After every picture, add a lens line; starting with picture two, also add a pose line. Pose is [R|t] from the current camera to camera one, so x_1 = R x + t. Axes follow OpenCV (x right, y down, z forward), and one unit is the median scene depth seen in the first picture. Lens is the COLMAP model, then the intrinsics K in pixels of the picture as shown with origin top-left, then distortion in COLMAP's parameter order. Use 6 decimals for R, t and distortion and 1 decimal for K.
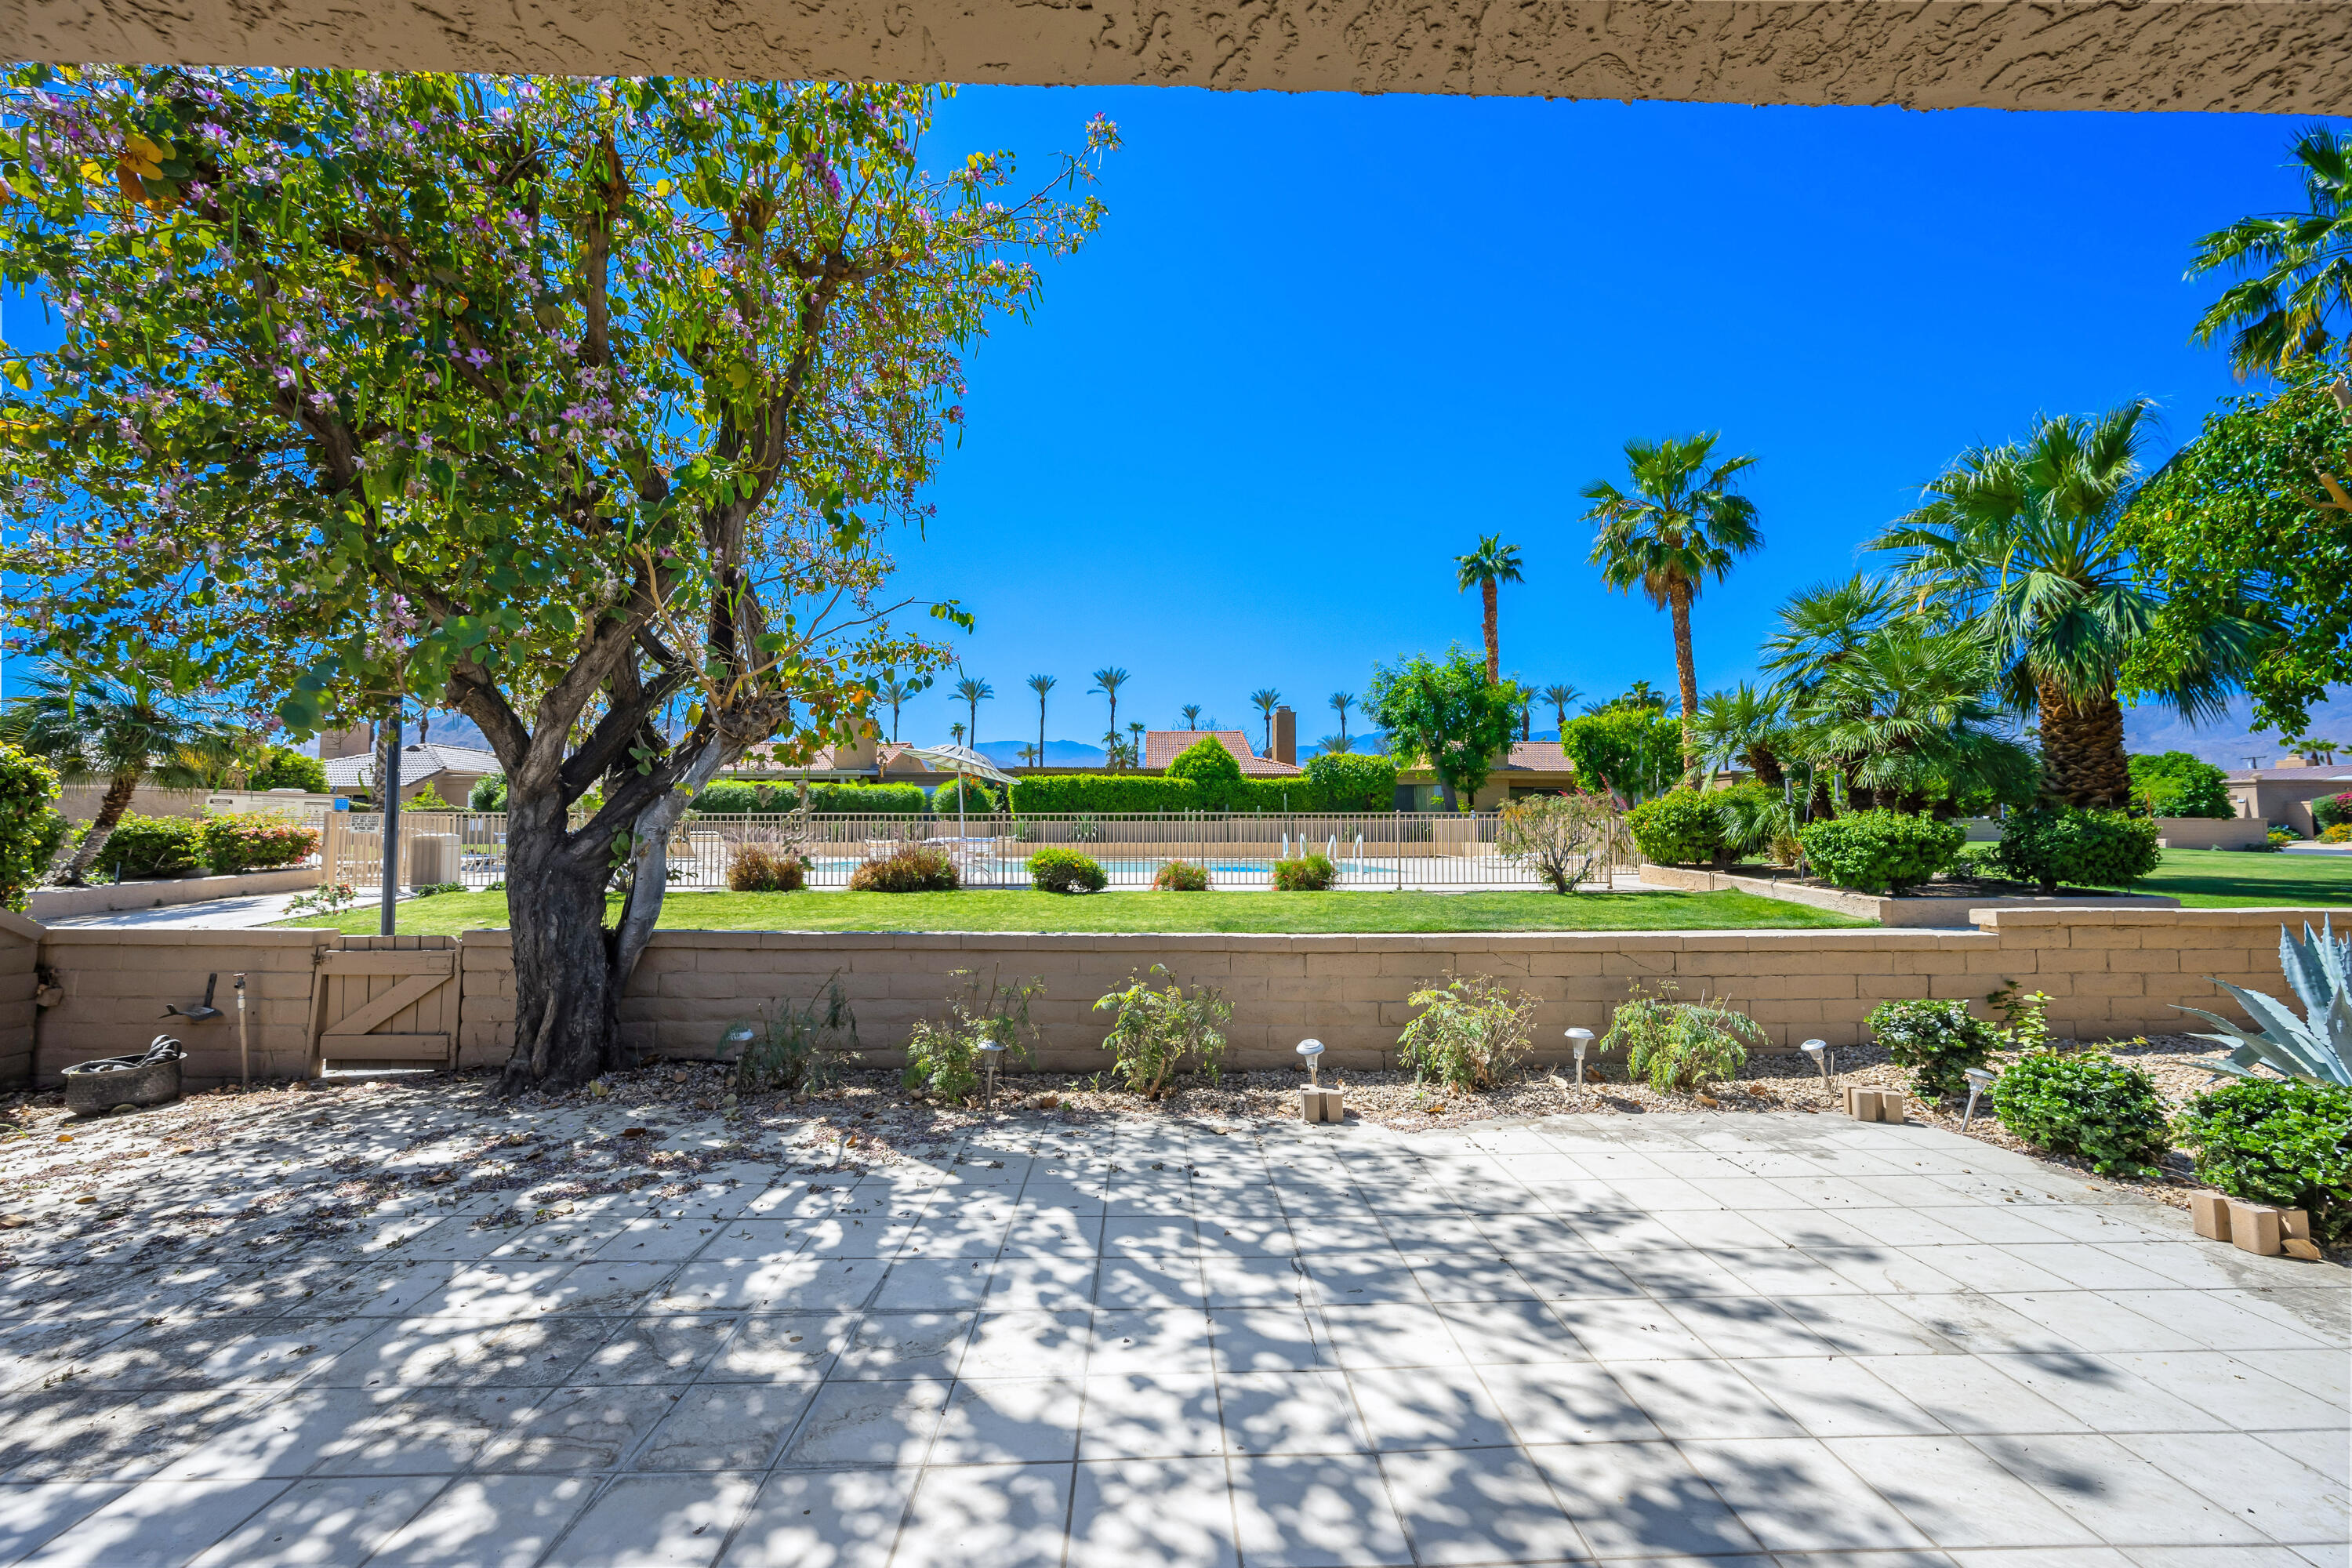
lens RADIAL K [[918.7, 0, 1176.0], [0, 918.7, 784.0], [0, 0, 1]] dist [-0.000130, -0.000186]
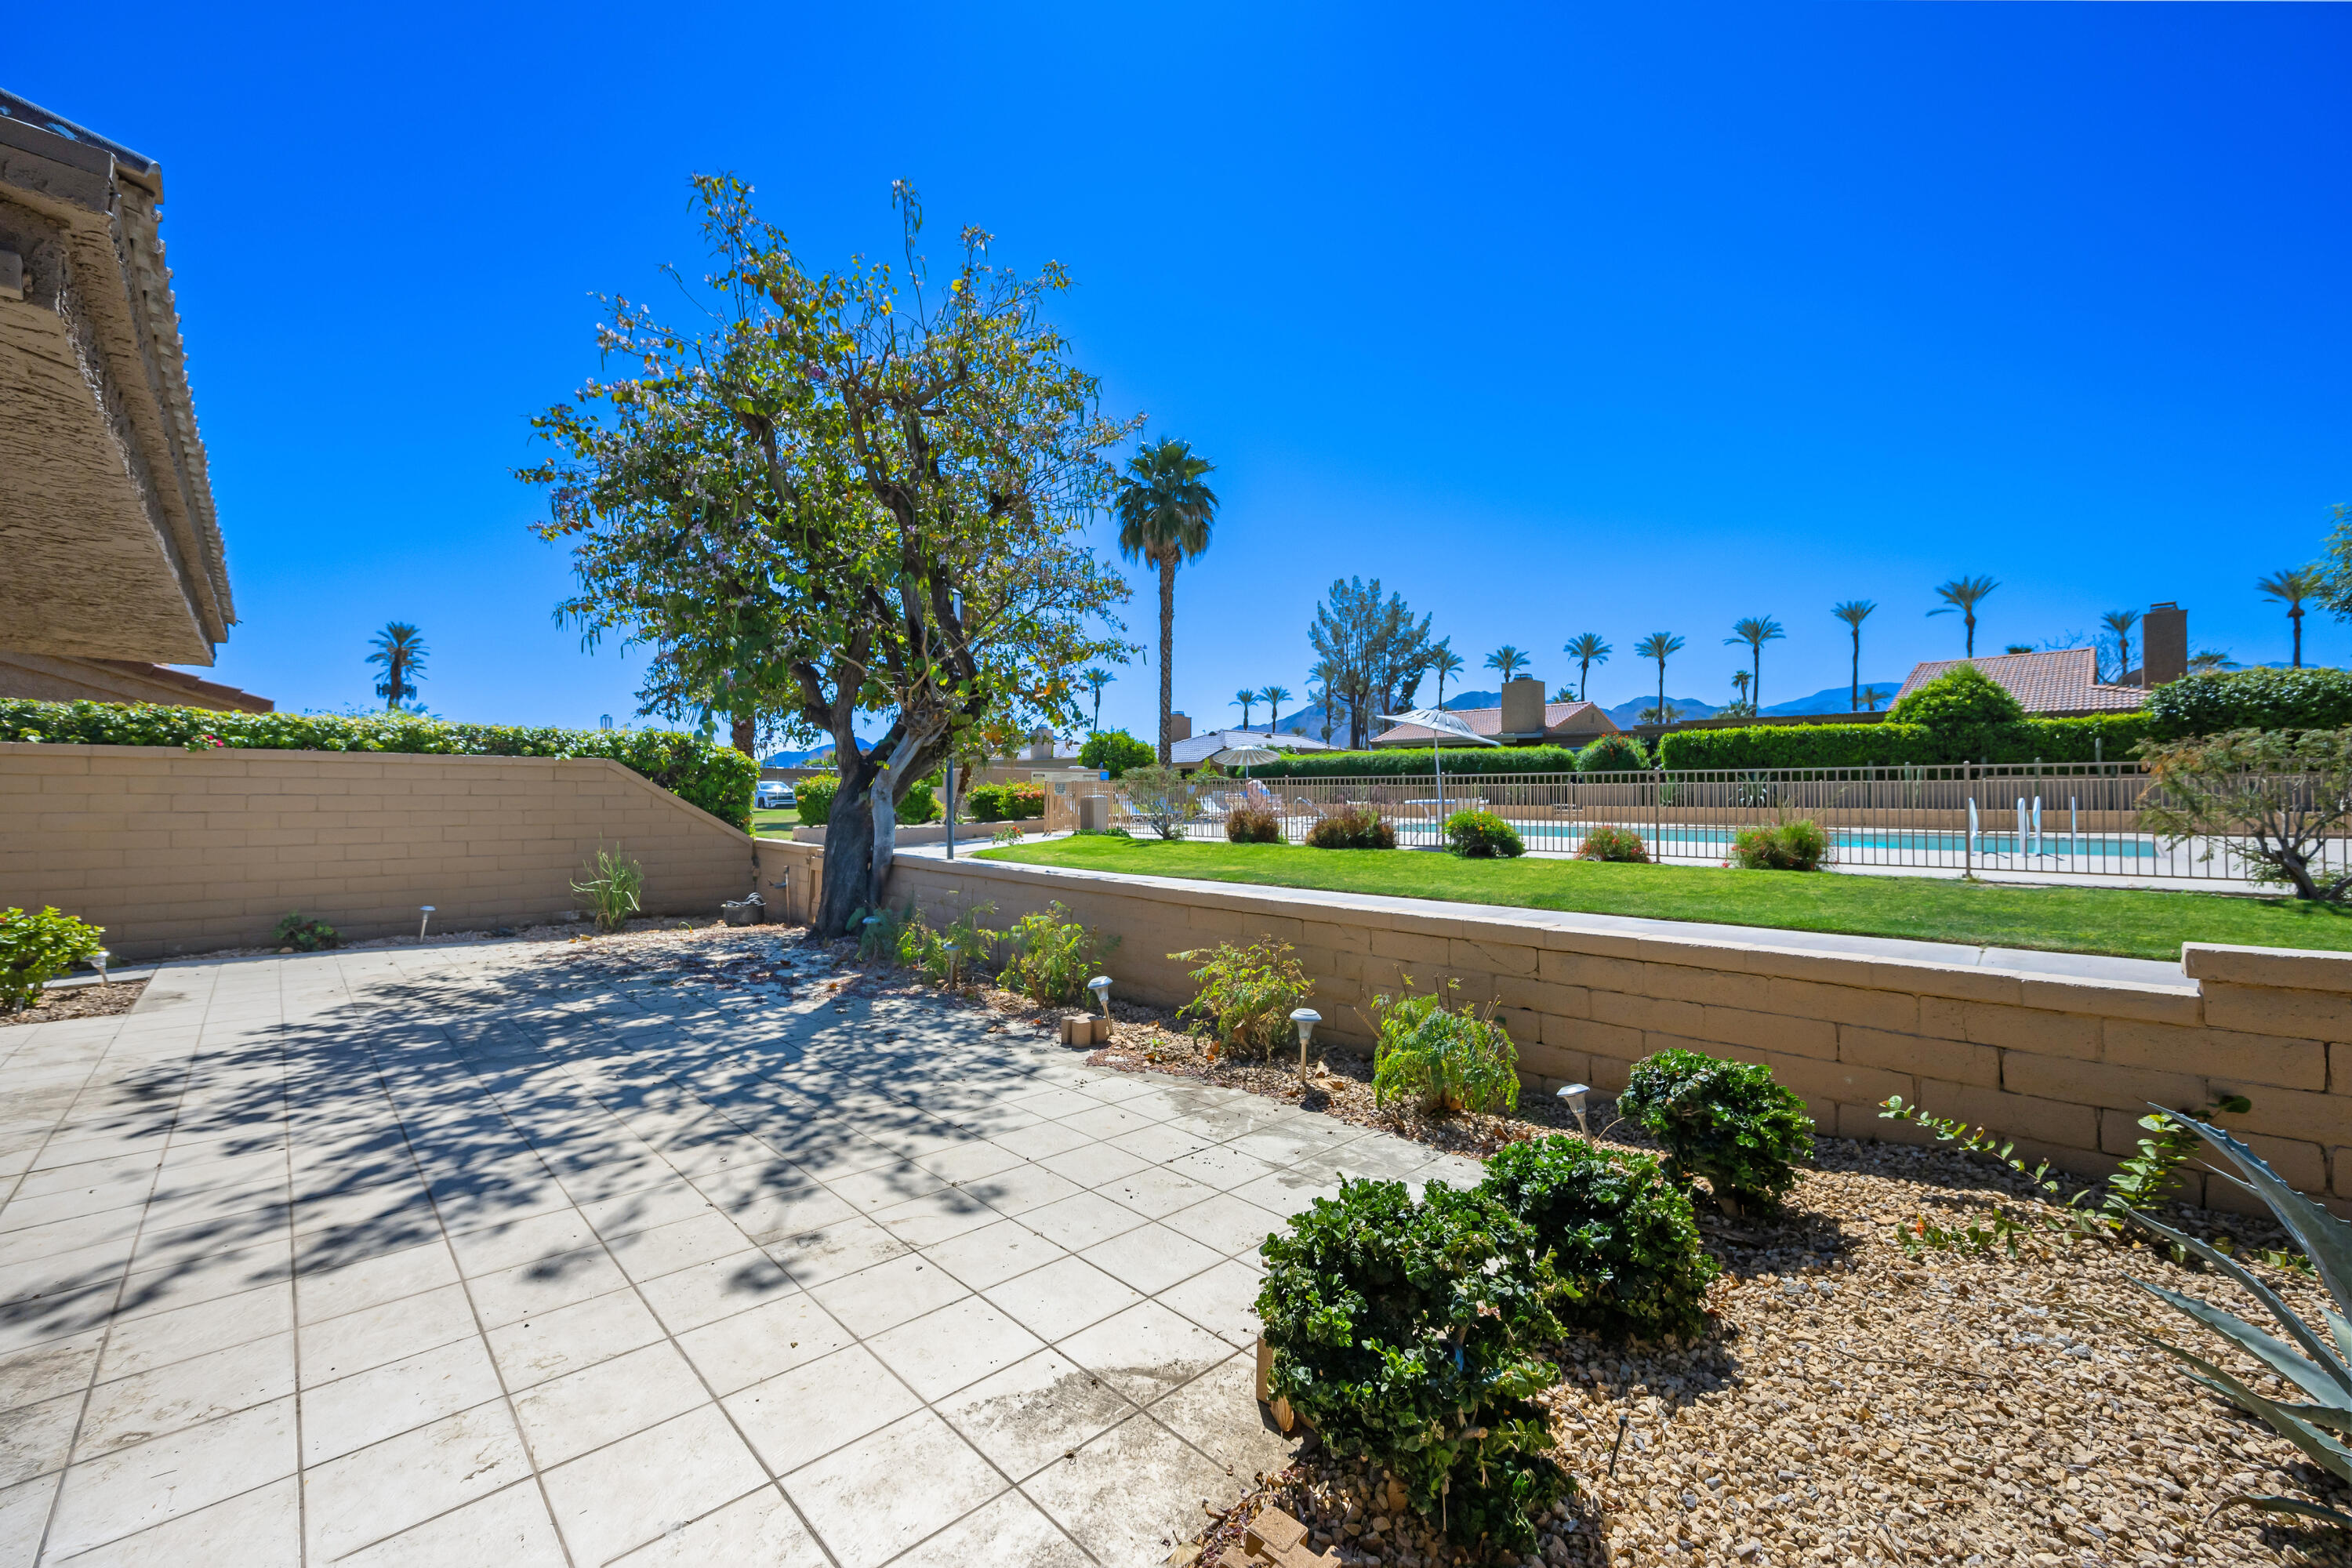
lens RADIAL K [[918.7, 0, 1176.0], [0, 918.7, 784.0], [0, 0, 1]] dist [-0.000130, -0.000186]
pose [[0.680211, -0.008883, -0.732963, 1.198411], [0.037616, 0.999032, 0.022801, 0.026084], [0.732051, -0.043080, 0.679887, 0.368626]]
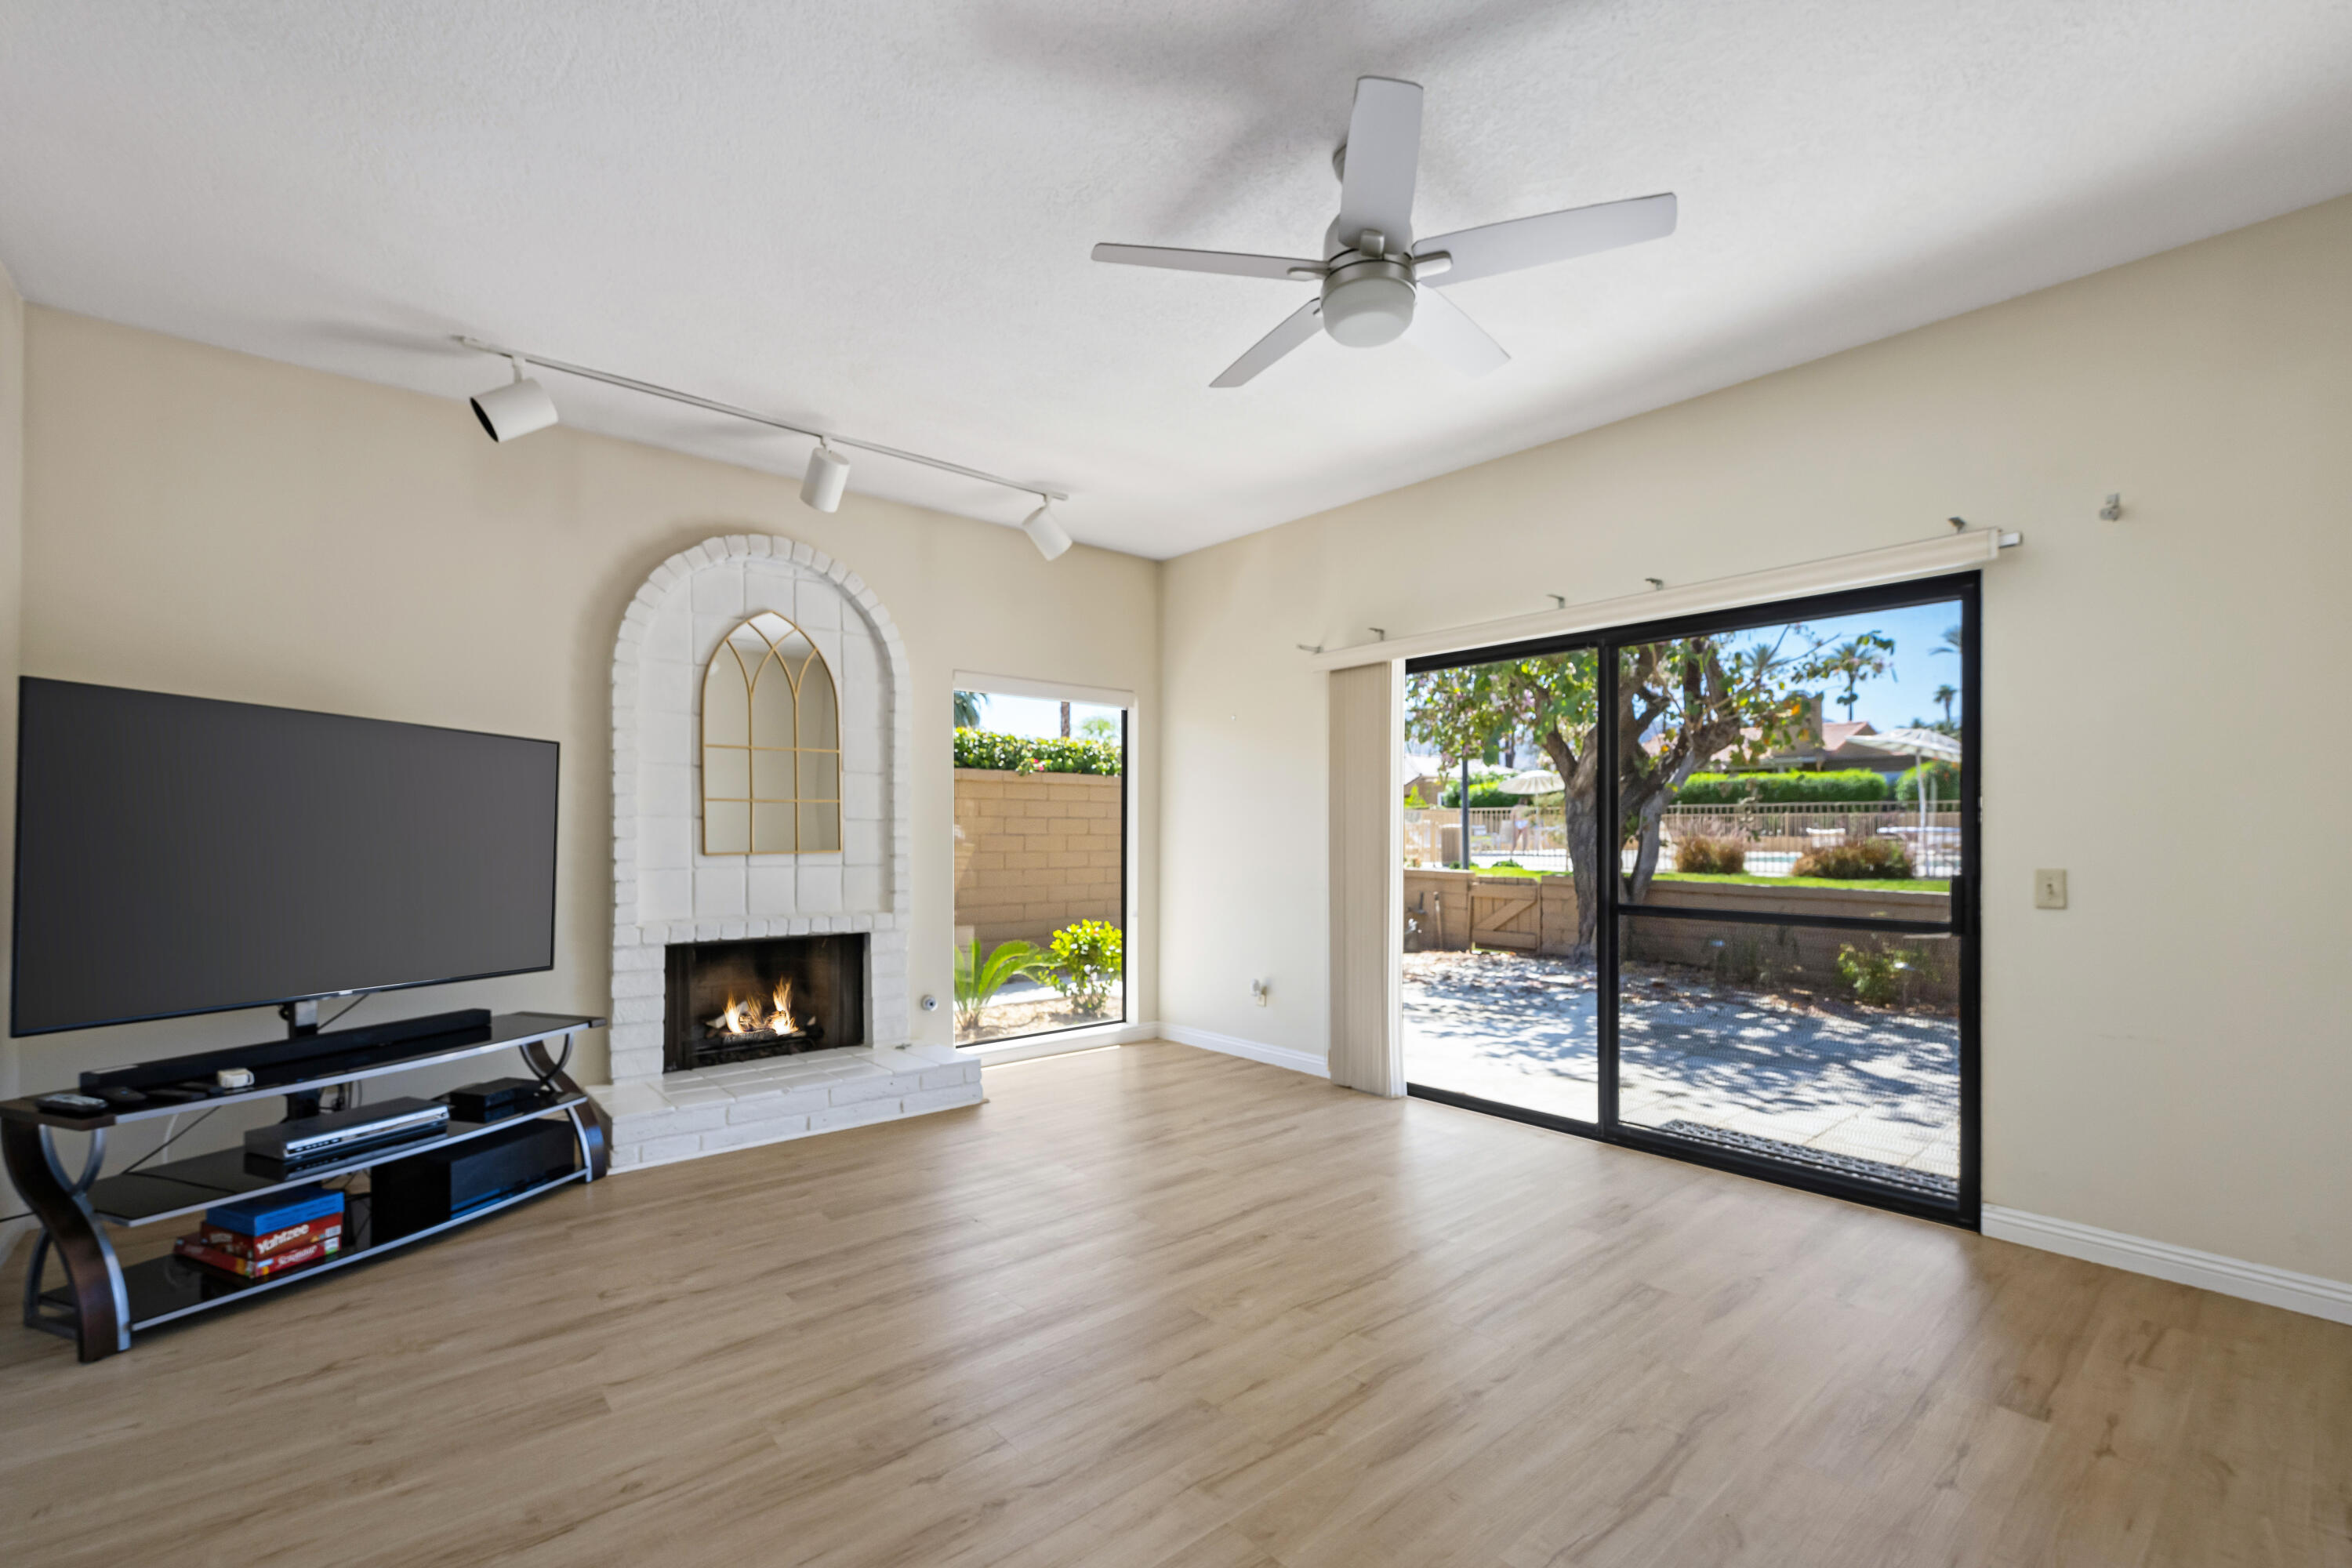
lens RADIAL K [[1017.4, 0, 1177.5], [0, 1017.4, 834.3], [0, 0, 1]] dist [-0.000243, -0.000058]
pose [[0.634493, 0.003453, -0.772921, 0.324482], [0.040394, 0.998475, 0.037620, -0.016325], [0.771872, -0.055091, 0.633386, -0.911570]]
